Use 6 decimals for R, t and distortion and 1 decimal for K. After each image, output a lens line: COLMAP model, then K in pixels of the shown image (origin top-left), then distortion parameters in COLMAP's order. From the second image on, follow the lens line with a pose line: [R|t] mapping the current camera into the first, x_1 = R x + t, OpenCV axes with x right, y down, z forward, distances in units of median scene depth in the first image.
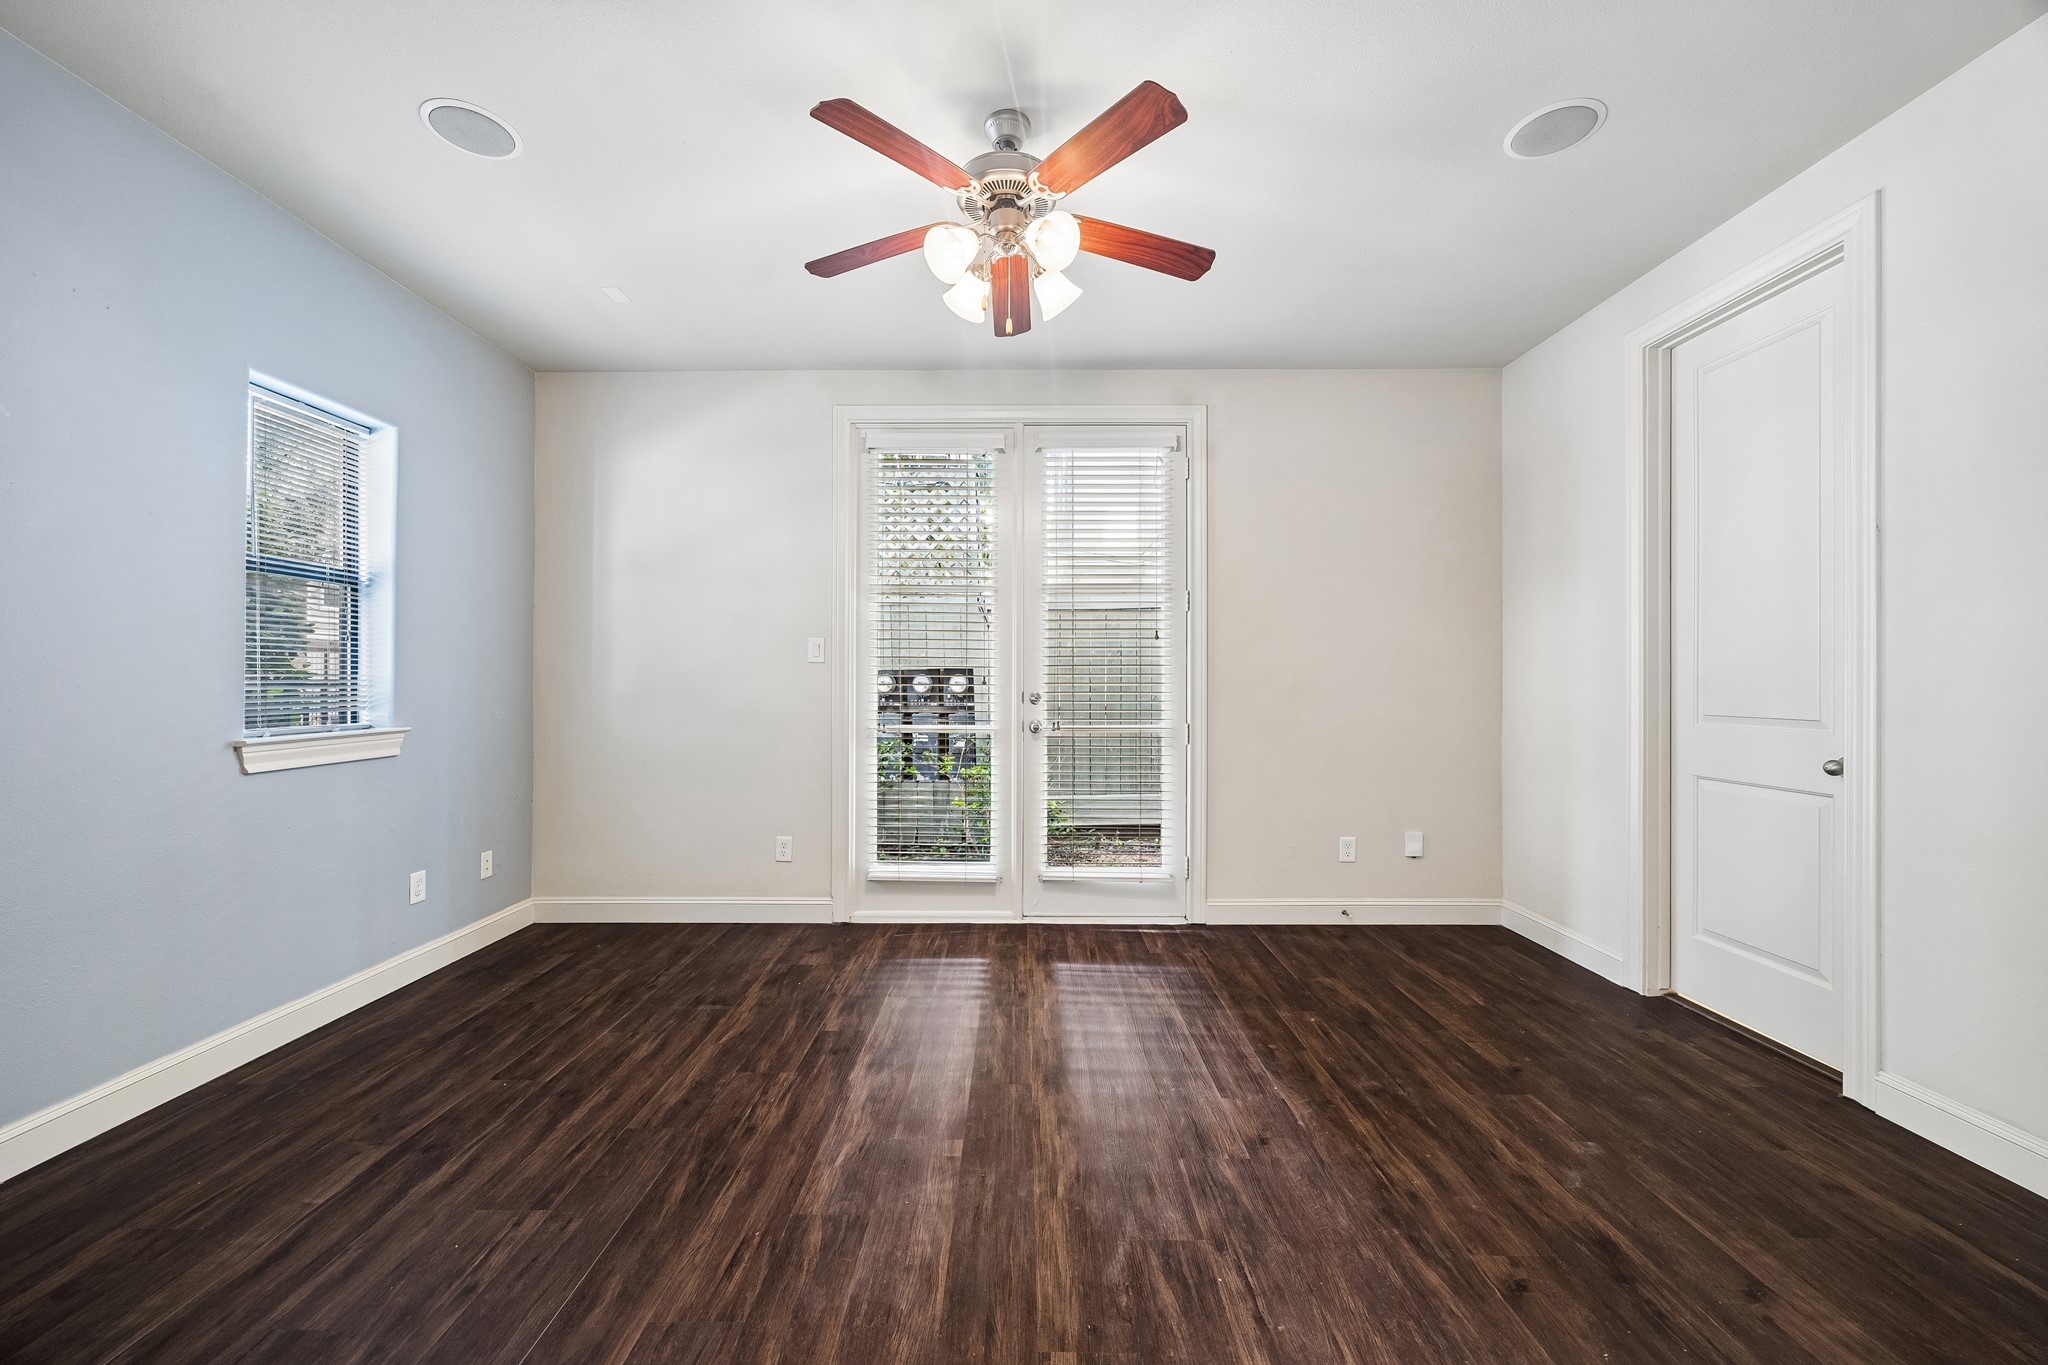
lens RADIAL K [[795.6, 0, 1006.2], [0, 795.6, 677.7], [0, 0, 1]] dist [-0.002263, 0.000081]
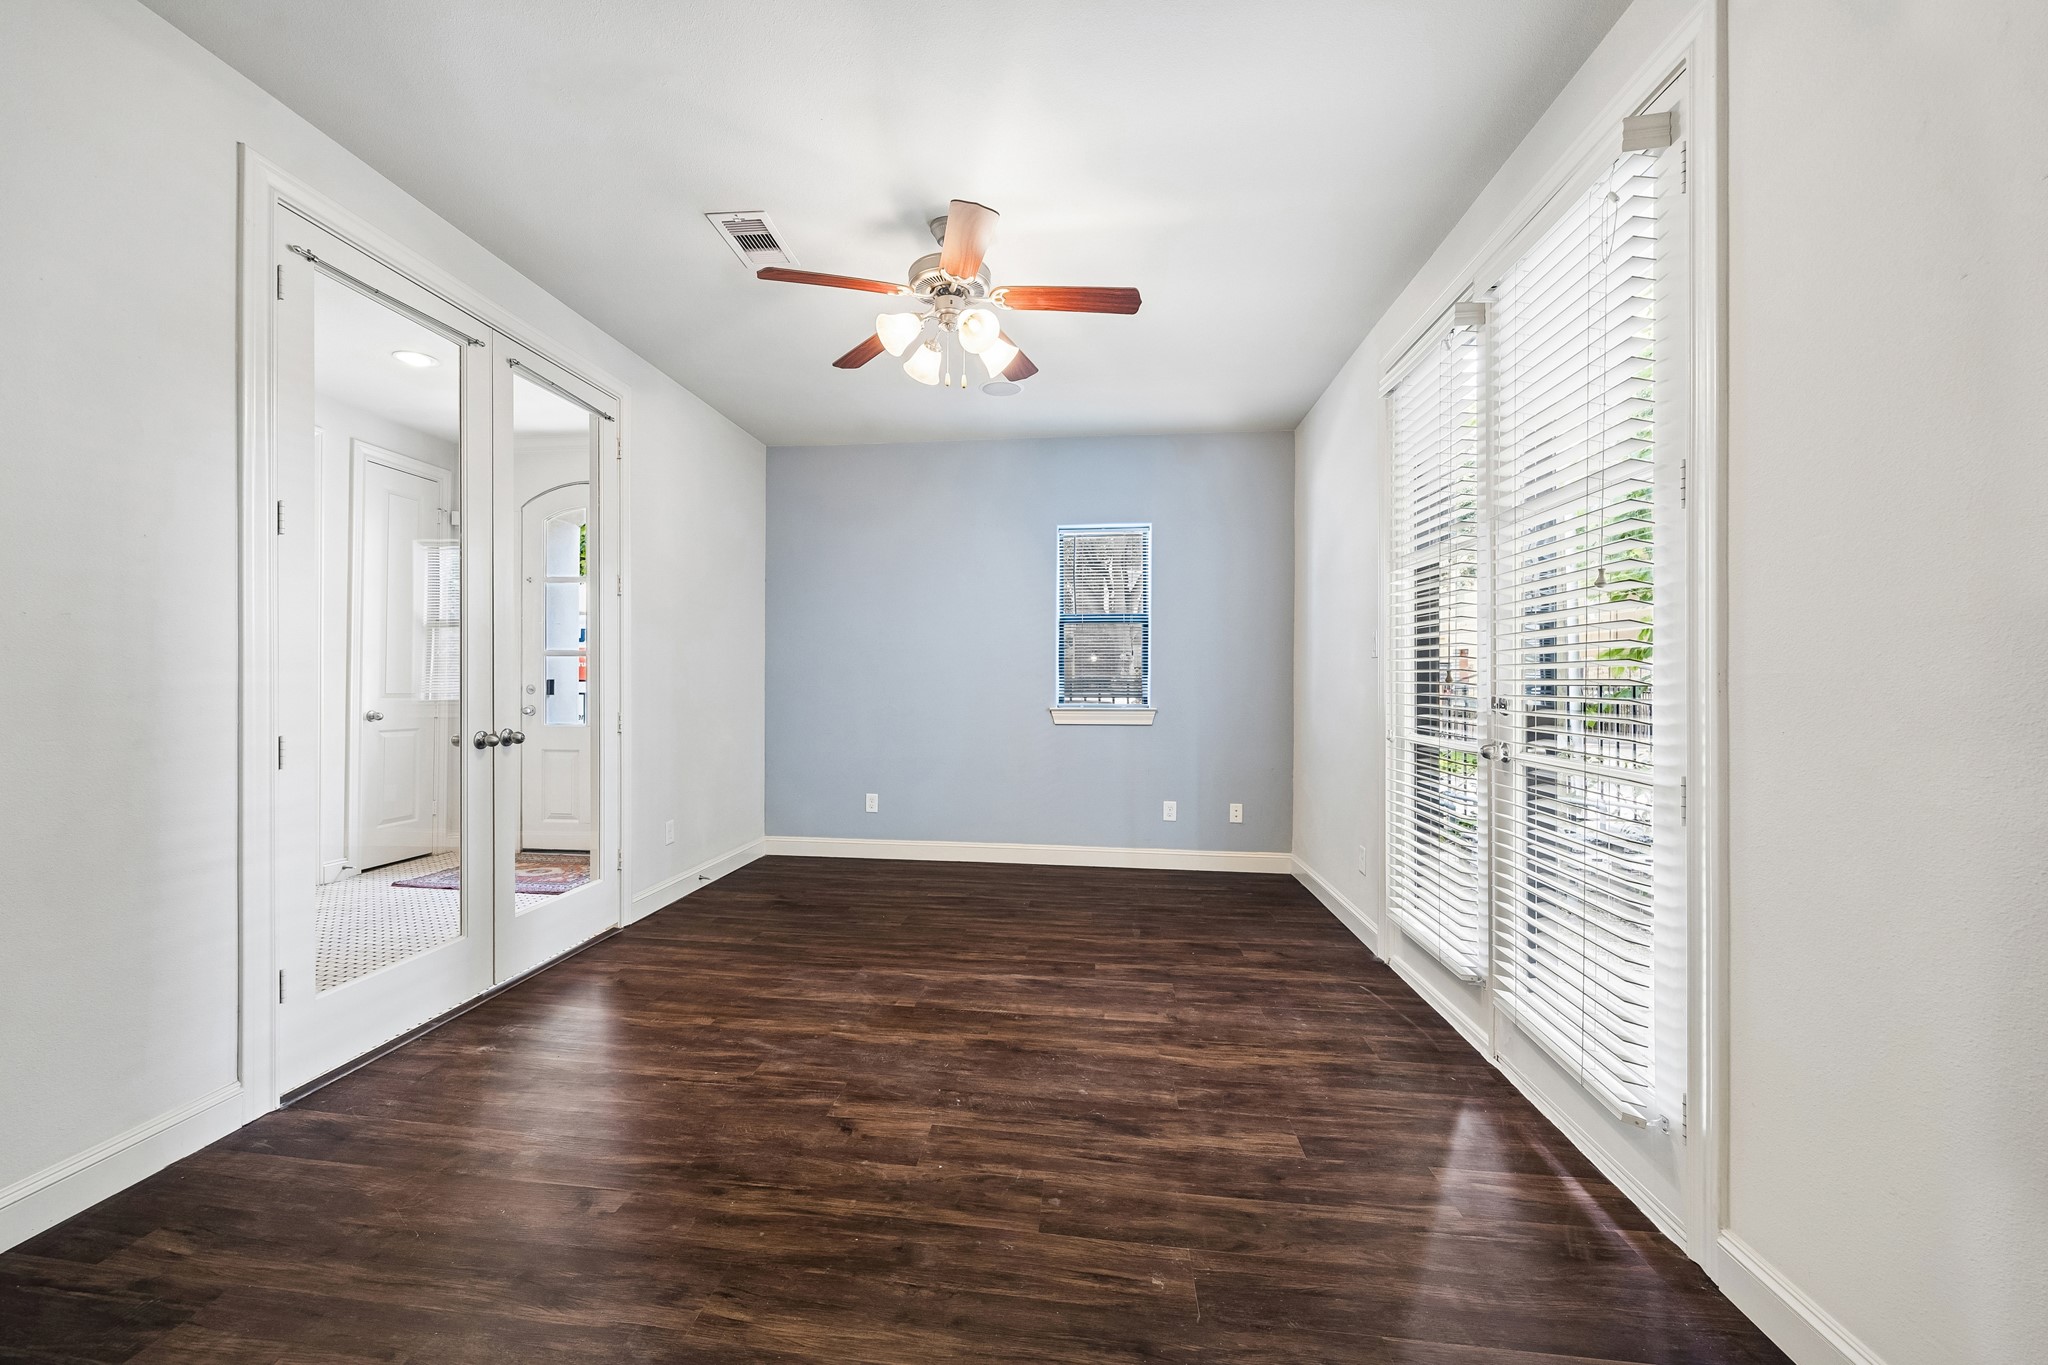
lens RADIAL K [[795.6, 0, 1006.2], [0, 795.6, 677.7], [0, 0, 1]] dist [-0.002263, 0.000081]
pose [[-0.115351, -0.006792, -0.993302, 1.200180], [-0.000159, 0.999977, -0.006820, 0.017280], [0.993325, -0.000629, -0.115349, 1.212913]]
